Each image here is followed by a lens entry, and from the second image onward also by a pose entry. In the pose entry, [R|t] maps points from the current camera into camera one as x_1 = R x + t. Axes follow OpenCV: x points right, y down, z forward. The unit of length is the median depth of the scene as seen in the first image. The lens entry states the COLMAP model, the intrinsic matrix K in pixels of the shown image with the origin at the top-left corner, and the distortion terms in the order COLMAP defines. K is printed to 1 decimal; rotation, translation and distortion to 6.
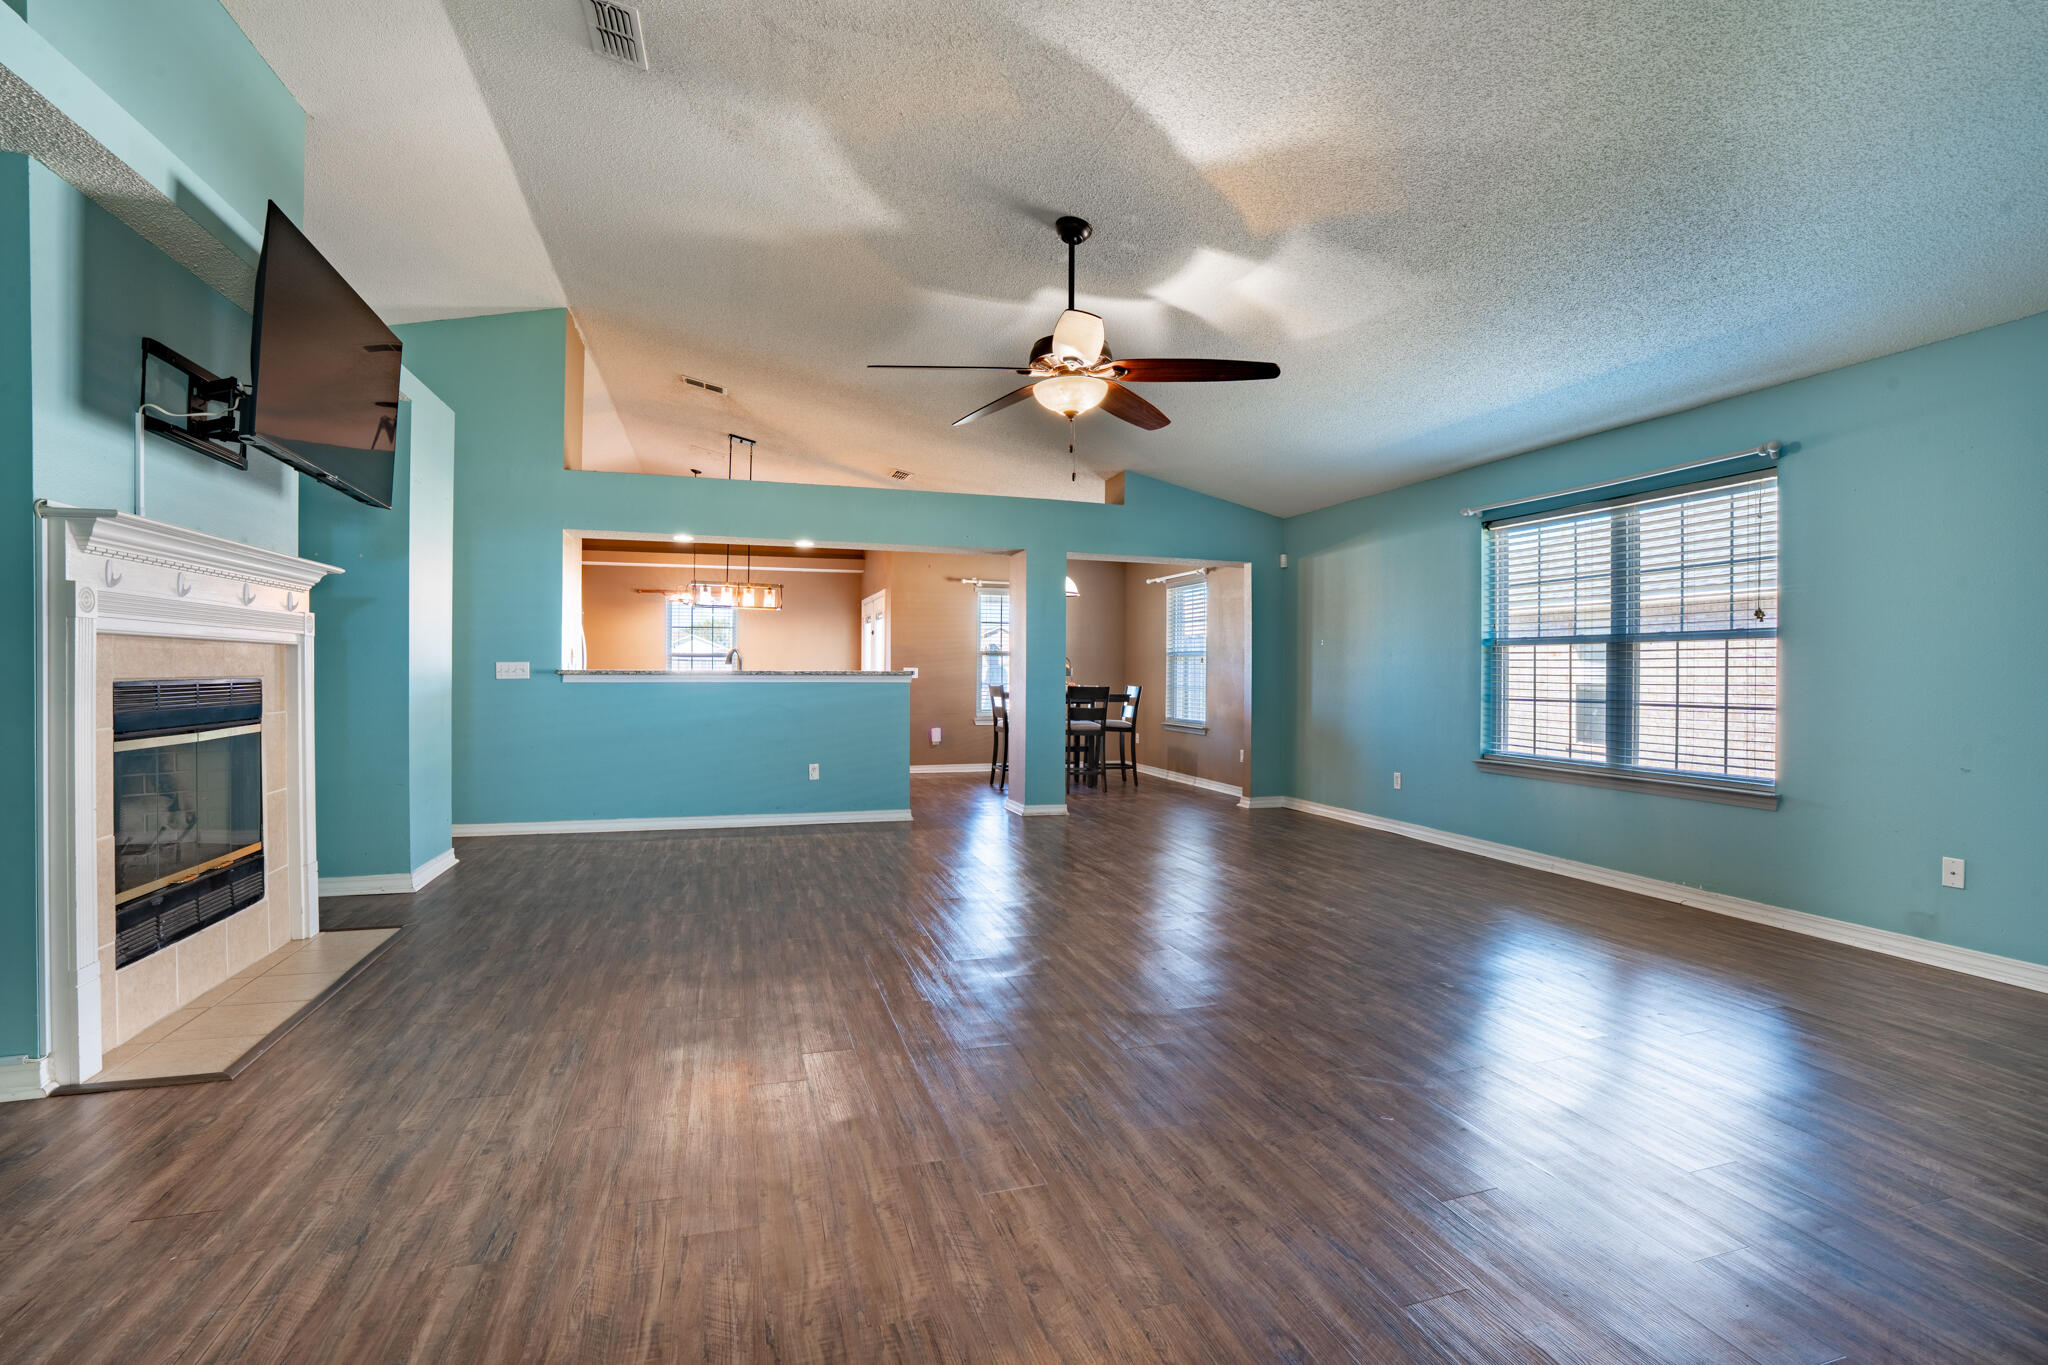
lens RADIAL K [[948.1, 0, 1030.0], [0, 948.1, 672.2], [0, 0, 1]] dist [-0.028332, 0.006621]
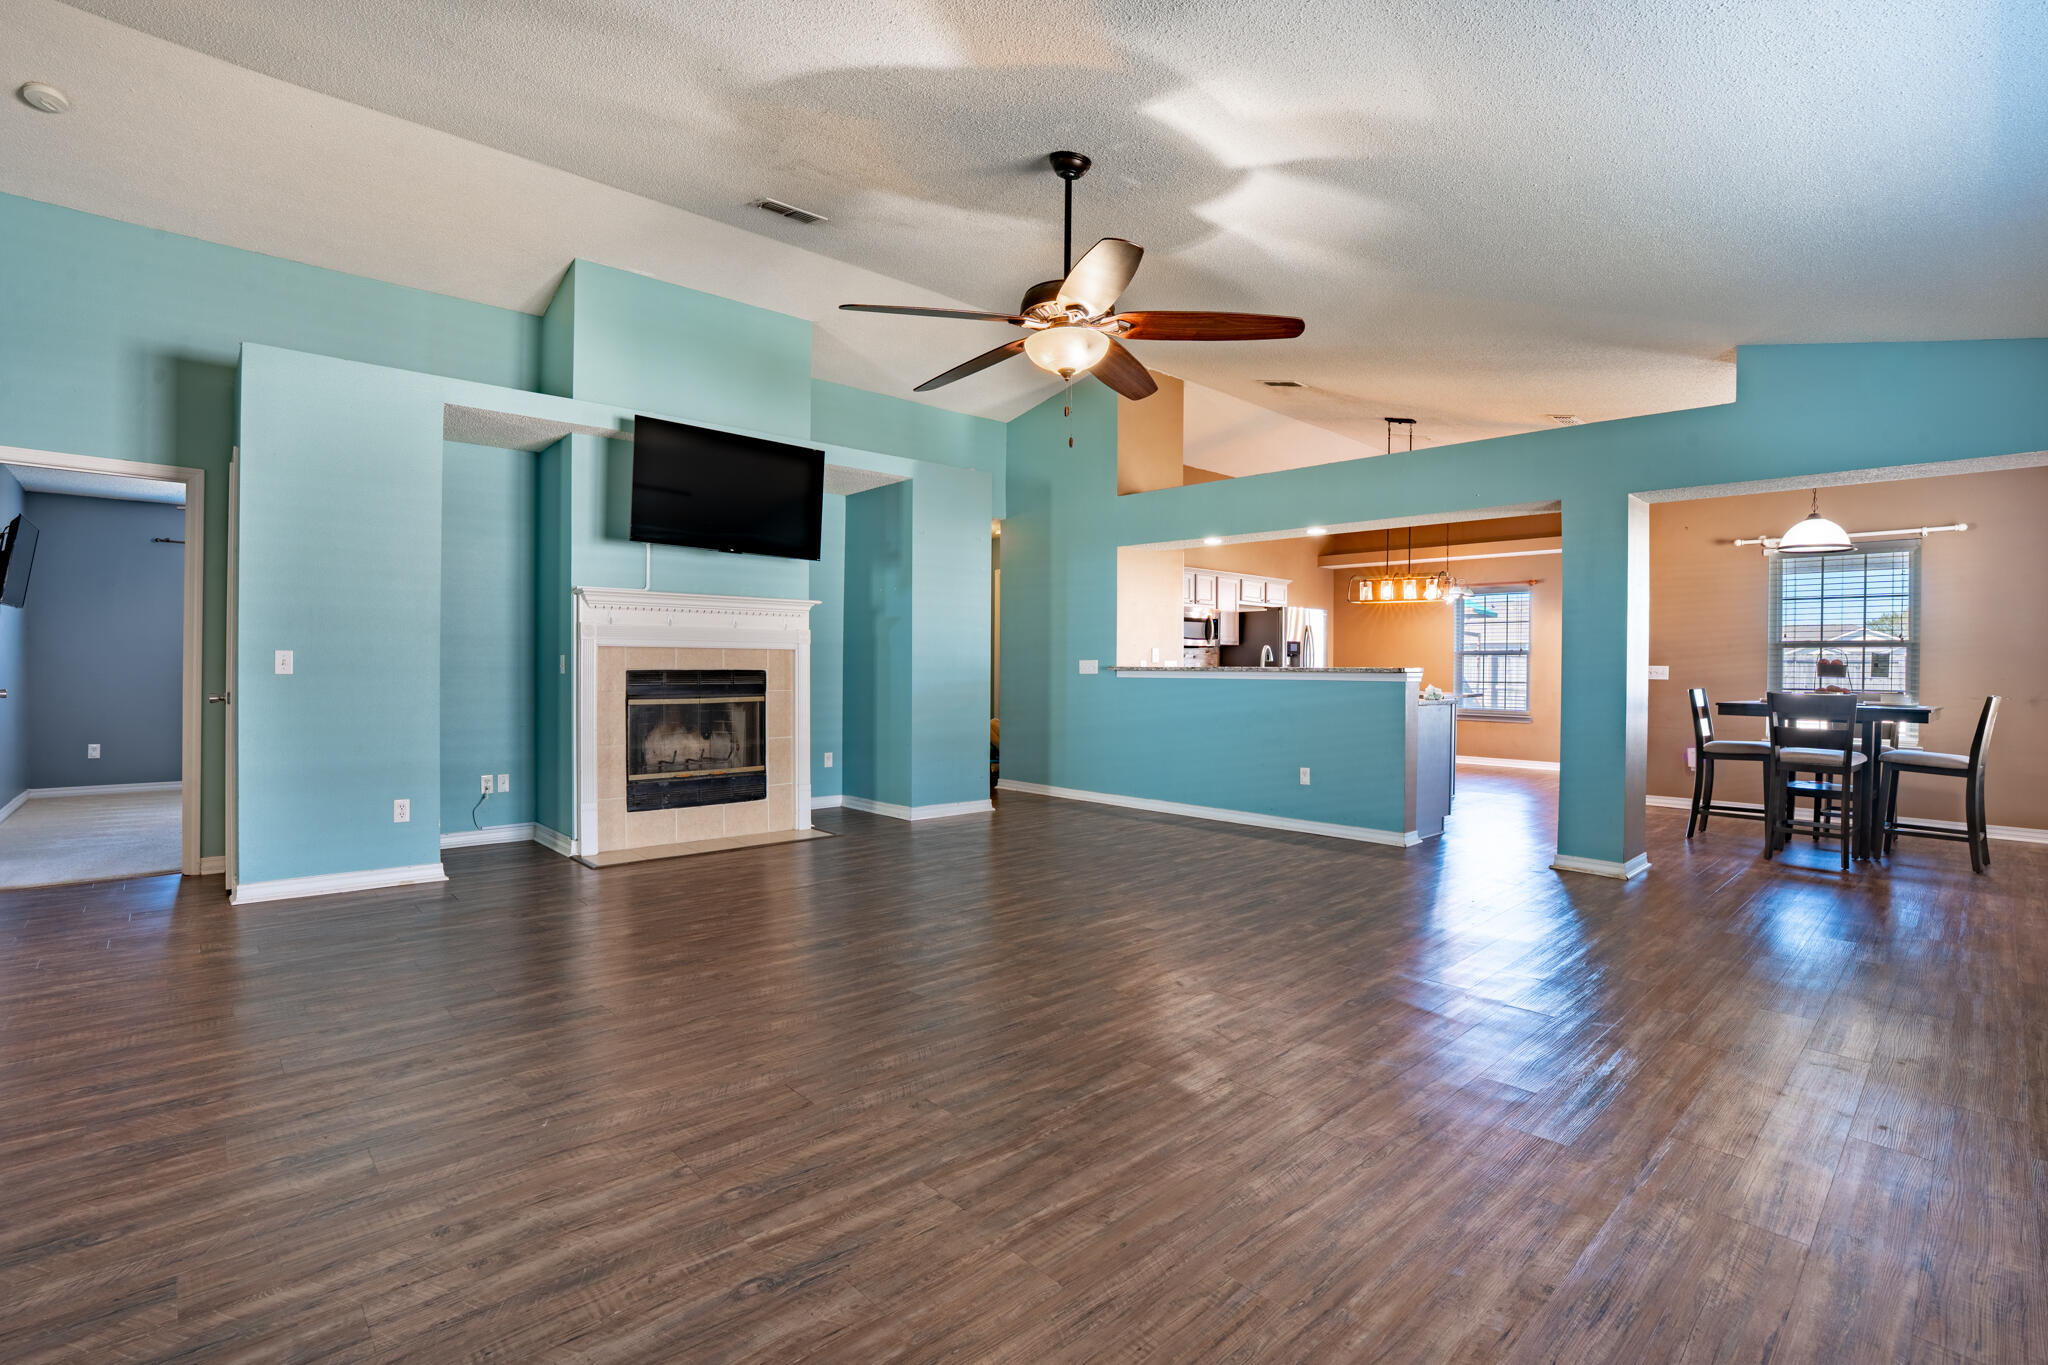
lens RADIAL K [[948.1, 0, 1028.1], [0, 948.1, 673.8], [0, 0, 1]] dist [-0.028332, 0.006621]
pose [[0.444190, 0.006621, -0.895908, 0.815038], [-0.006639, 0.999970, 0.004098, 0.004197], [0.895908, 0.004128, 0.444220, 0.576243]]
